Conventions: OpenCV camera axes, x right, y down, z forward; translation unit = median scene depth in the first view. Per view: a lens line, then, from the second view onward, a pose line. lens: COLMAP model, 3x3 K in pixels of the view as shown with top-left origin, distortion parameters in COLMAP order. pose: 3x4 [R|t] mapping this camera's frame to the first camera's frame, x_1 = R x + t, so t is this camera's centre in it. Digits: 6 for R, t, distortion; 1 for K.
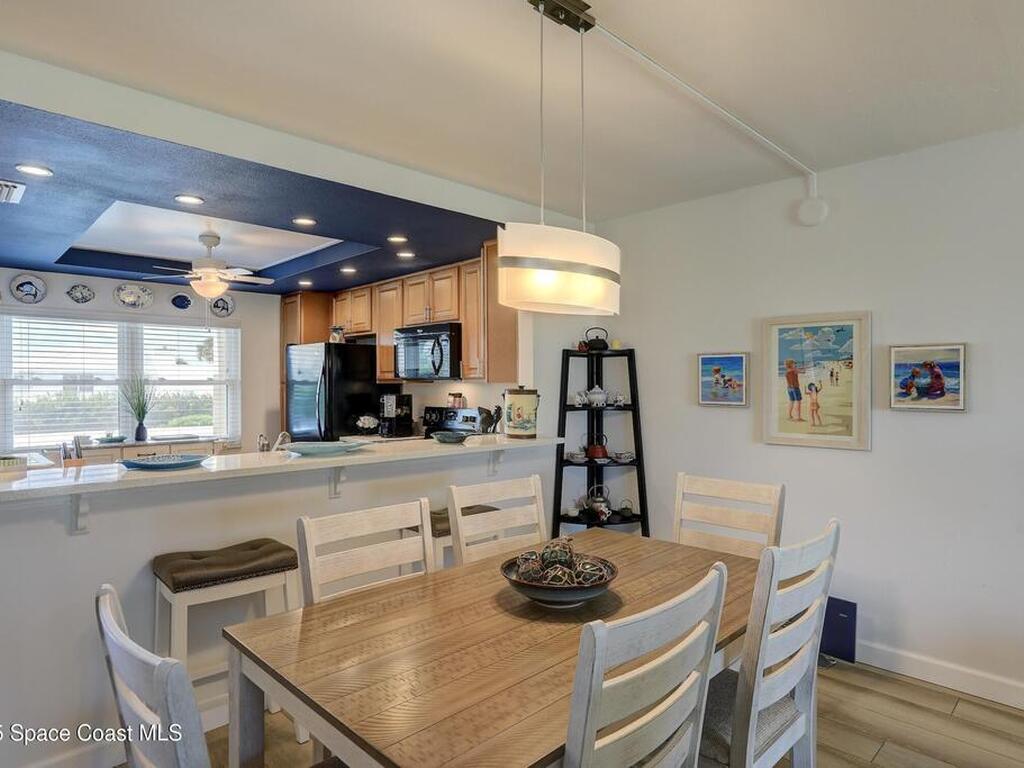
lens RADIAL K [[600.0, 0, 513.5], [0, 600.0, 384.7], [0, 0, 1]] dist [-0.003715, 0.001141]
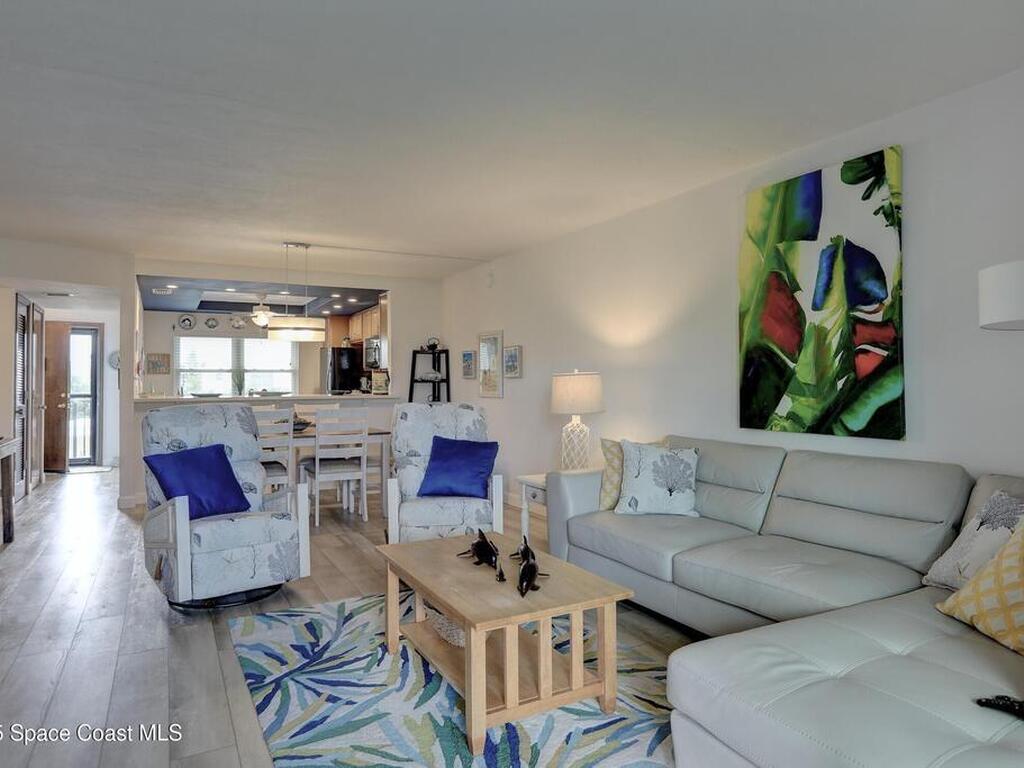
lens RADIAL K [[644.2, 0, 514.3], [0, 644.2, 376.9], [0, 0, 1]] dist [-0.014396, 0.000906]
pose [[0.963612, -0.006533, -0.267224, 0.893542], [0.006059, 0.999978, -0.002597, 0.031539], [0.267236, 0.000884, 0.963631, -0.835725]]
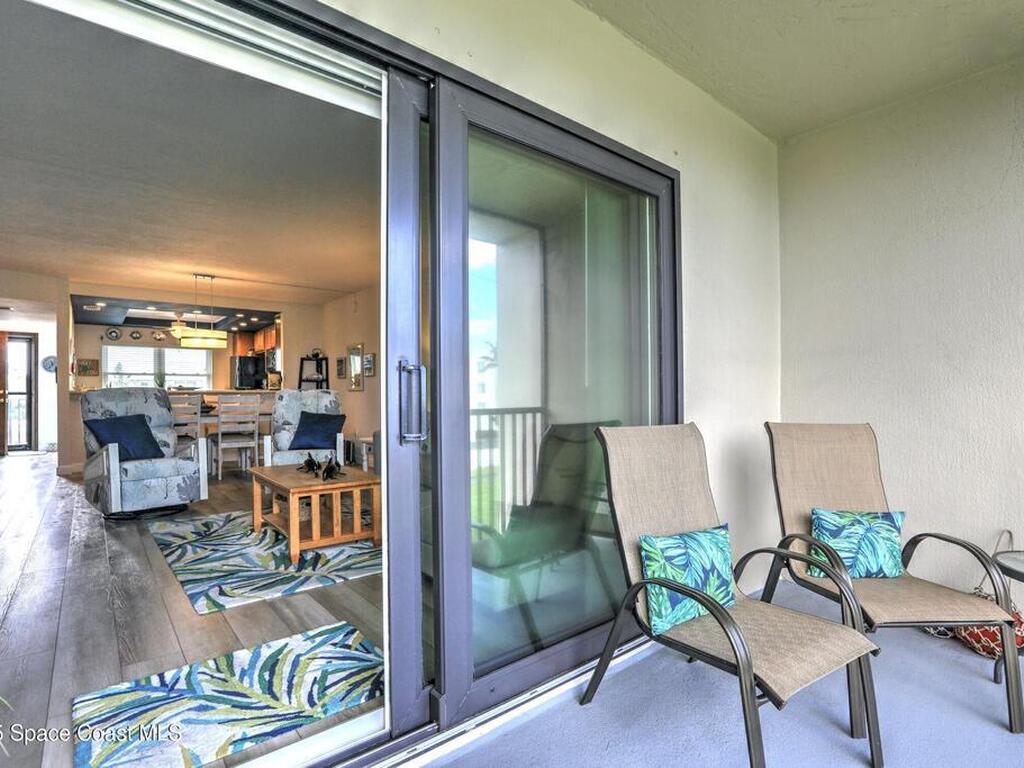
lens RADIAL K [[525.1, 0, 499.0], [0, 525.1, 400.4], [0, 0, 1]] dist [-0.006486, 0.000597]
pose [[0.994334, -0.000351, -0.106304, 1.105620], [0.002398, 0.999814, 0.019123, 0.078917], [0.106277, -0.019270, 0.994150, -1.076407]]
